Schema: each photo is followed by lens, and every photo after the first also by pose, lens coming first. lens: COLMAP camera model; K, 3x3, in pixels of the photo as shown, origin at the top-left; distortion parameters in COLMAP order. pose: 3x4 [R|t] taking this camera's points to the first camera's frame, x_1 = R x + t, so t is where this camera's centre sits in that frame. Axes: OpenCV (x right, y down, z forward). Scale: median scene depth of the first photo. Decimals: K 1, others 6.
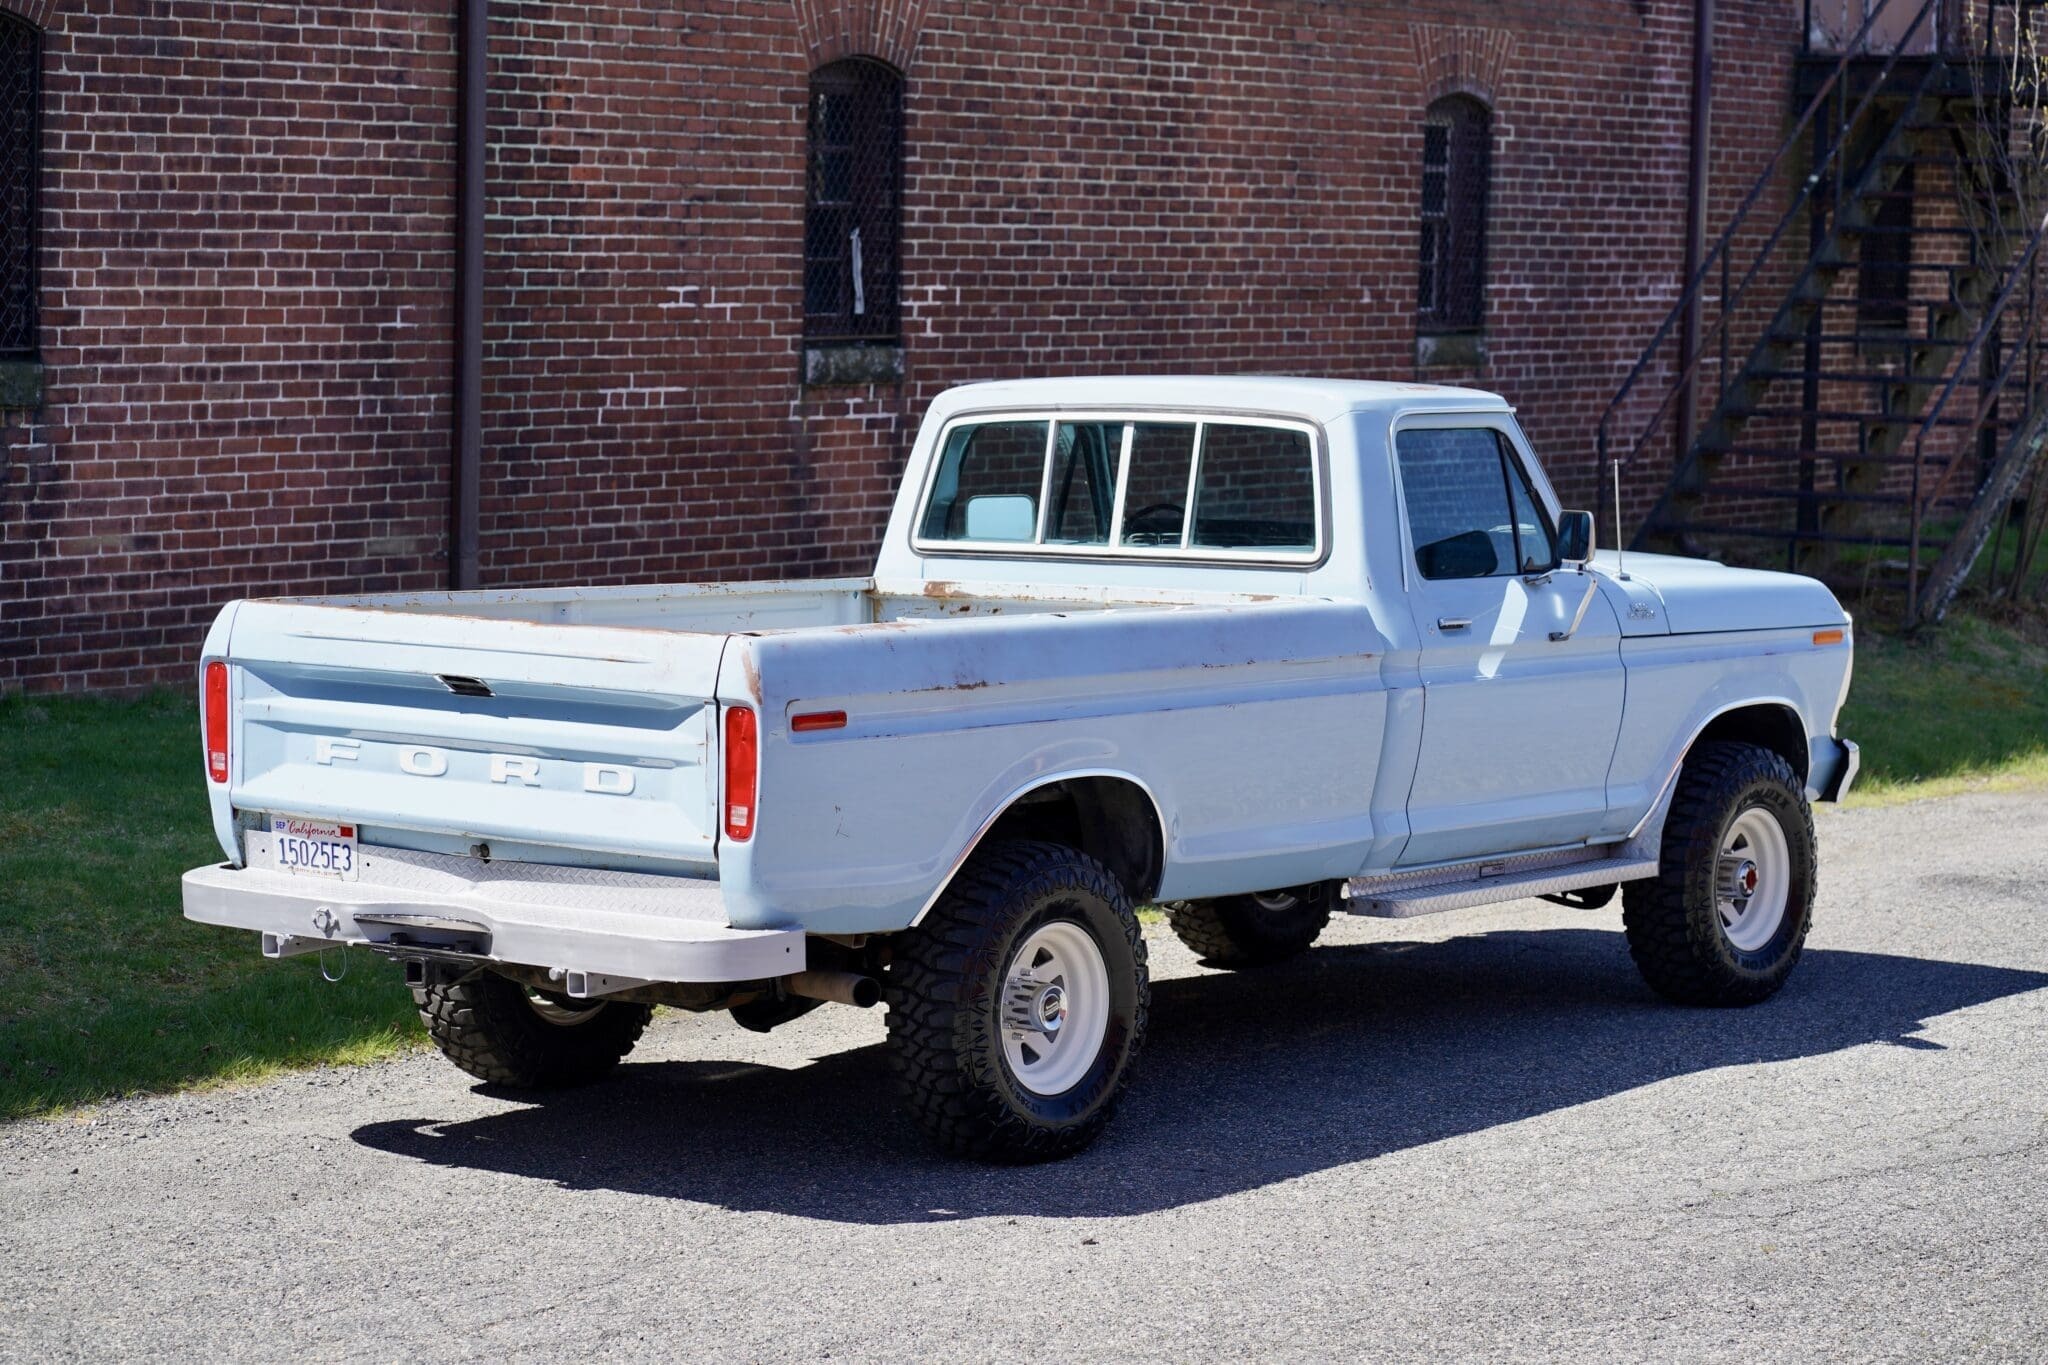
lens RADIAL K [[4838.2, 0, 1011.1], [0, 4838.2, 682.5], [0, 0, 1]] dist [-0.044525, 0.000000]
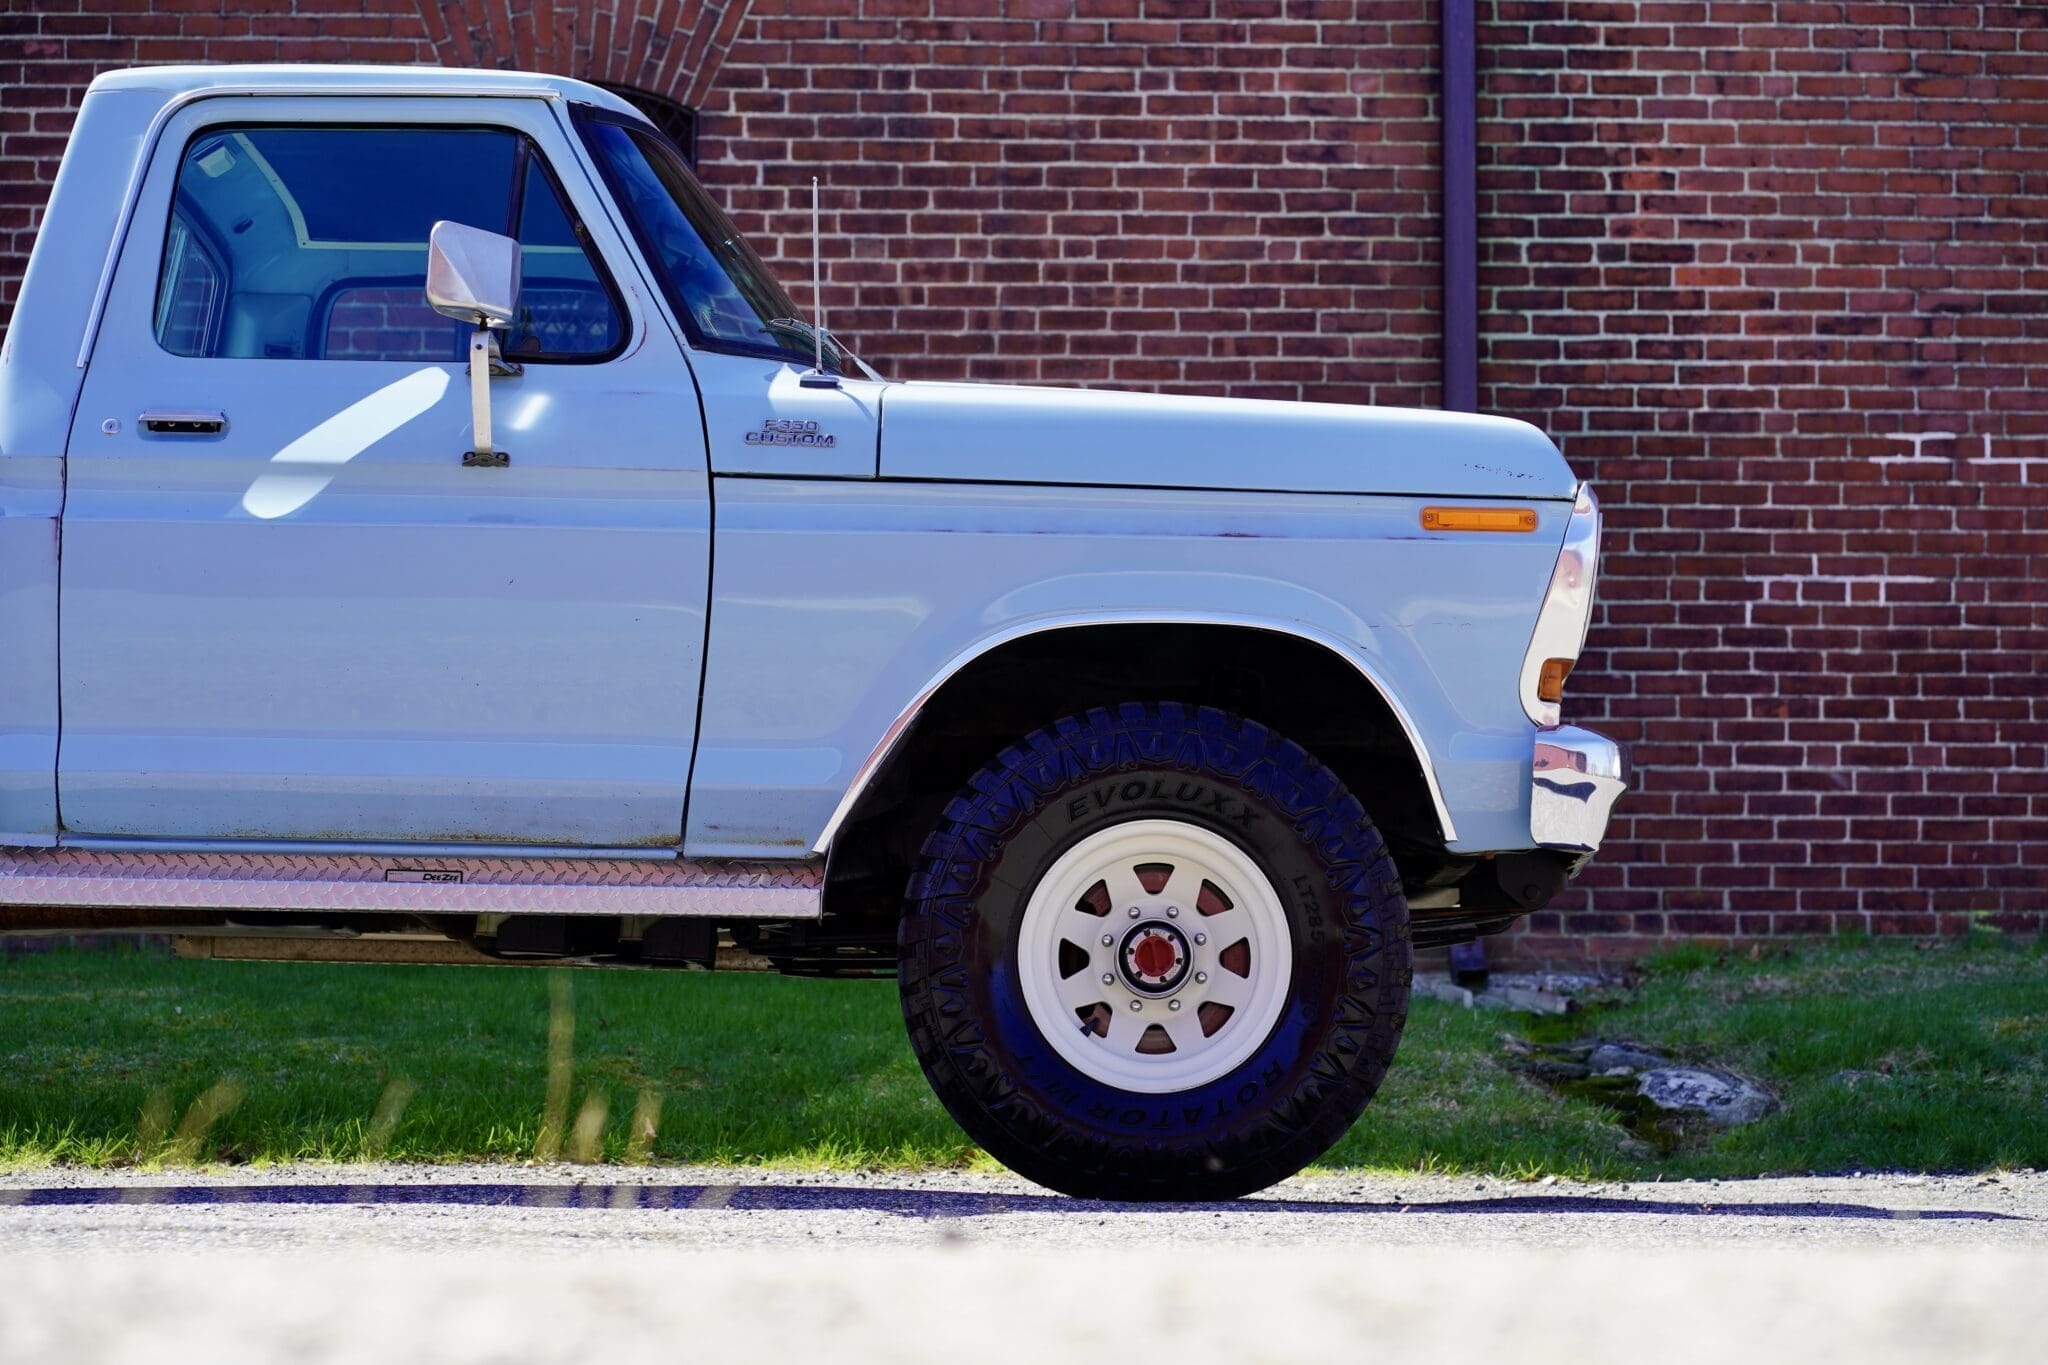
lens RADIAL K [[4838.2, 0, 1039.8], [0, 4838.2, 687.3], [0, 0, 1]] dist [-0.044525, 0.000000]
pose [[0.616824, -0.073014, -0.783707, 0.432664], [-0.065250, 0.987517, -0.143359, 0.068260], [0.784392, 0.139564, 0.604360, 0.523784]]
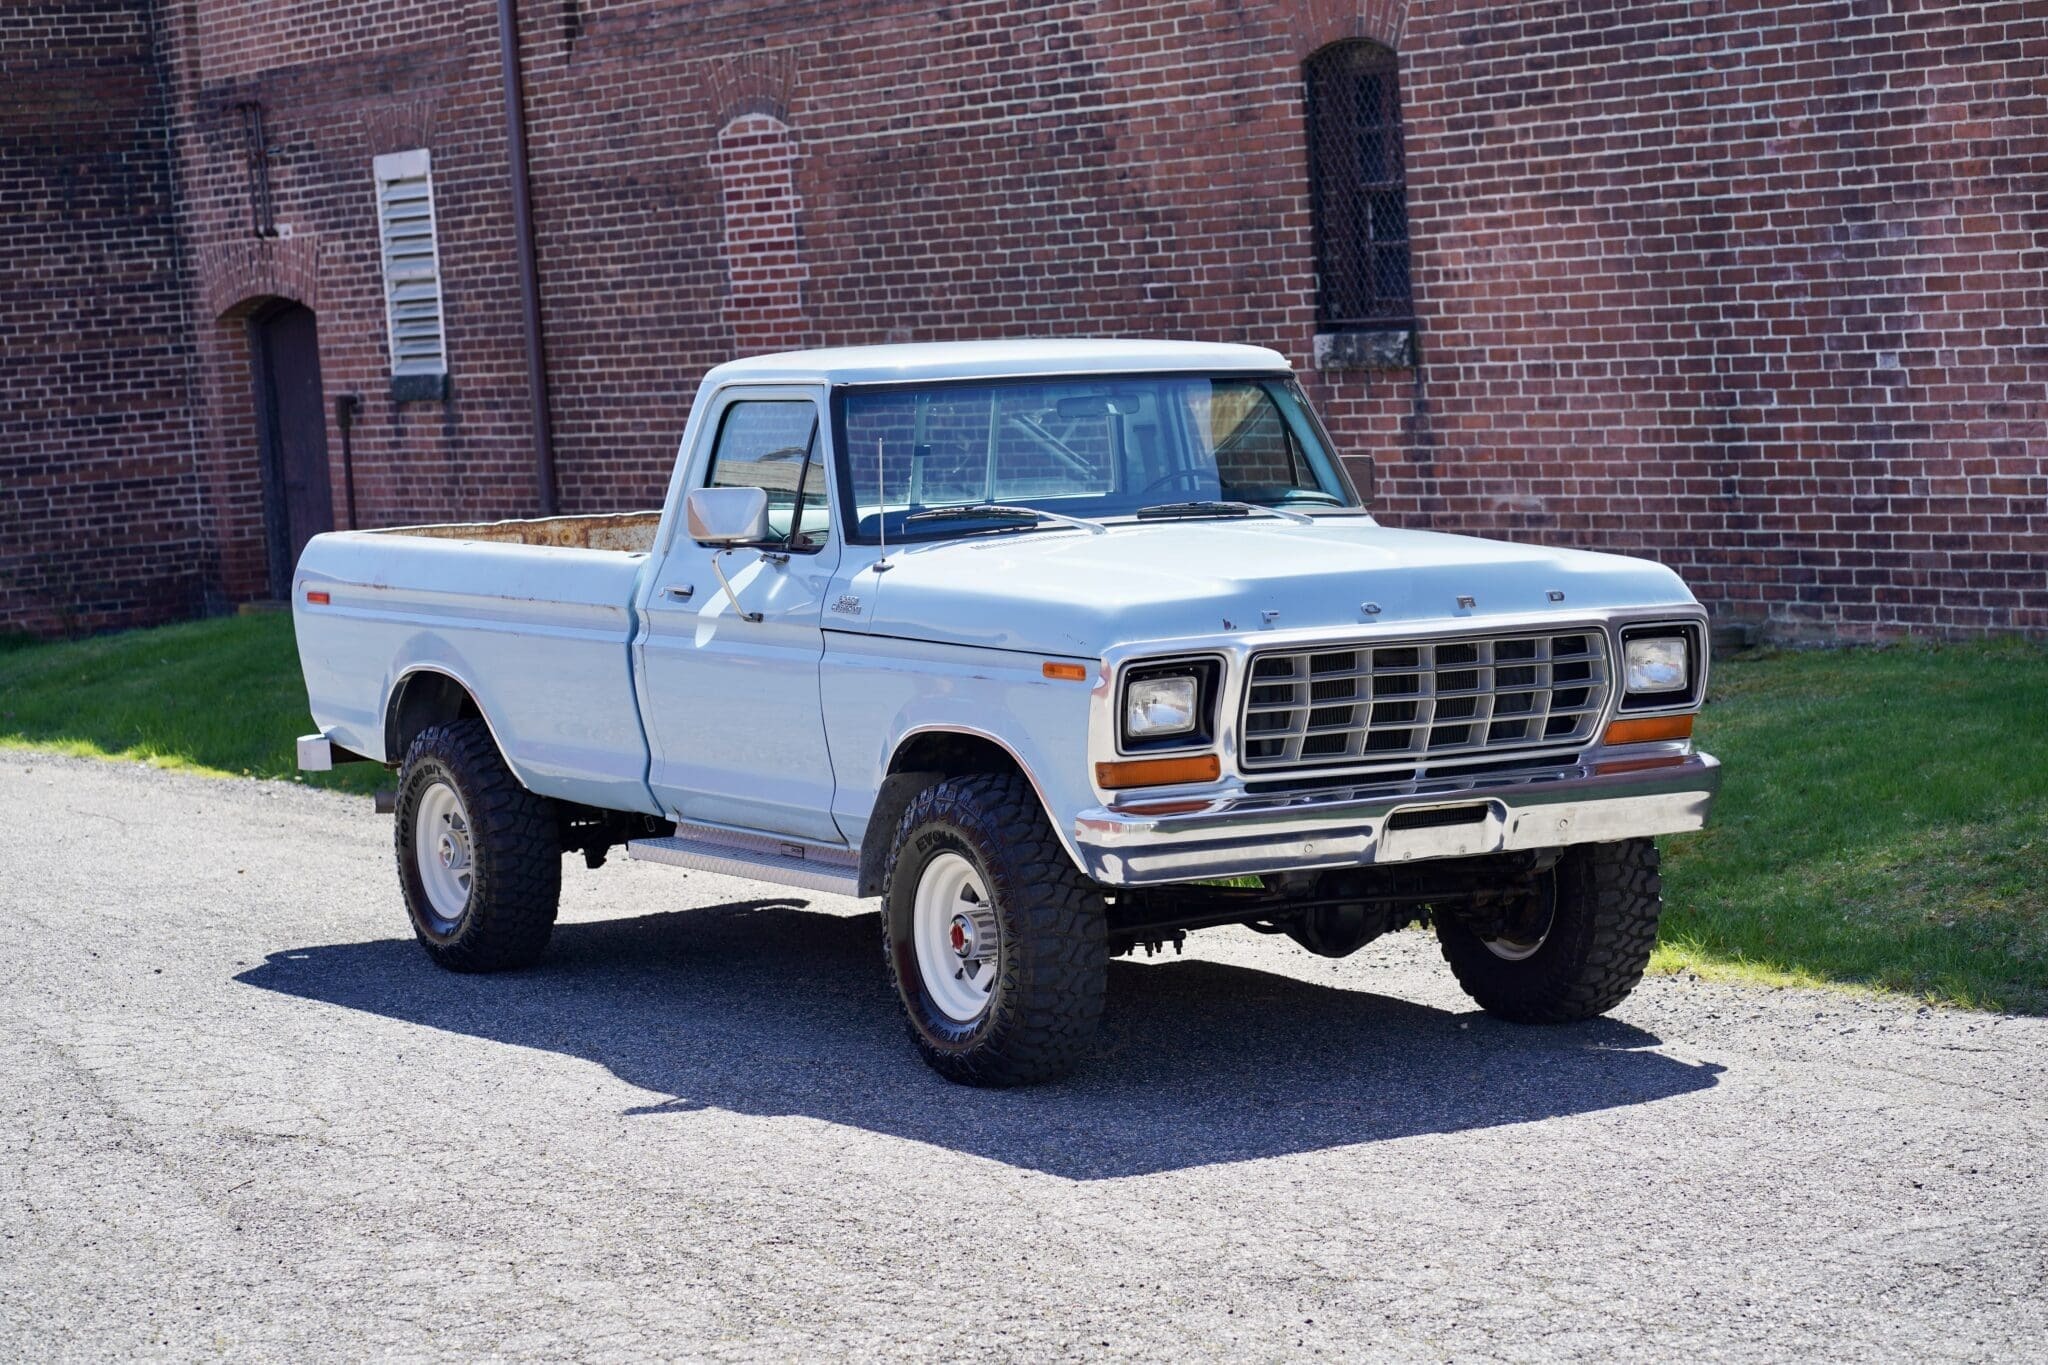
lens RADIAL K [[4838.2, 0, 1041.0], [0, 4838.2, 698.6], [0, 0, 1]] dist [-0.044525, 0.000000]
pose [[-0.338905, 0.081273, -0.937304, 0.734536], [-0.033579, 0.994582, 0.098380, -0.066331], [0.940221, 0.064815, -0.334340, 1.010032]]
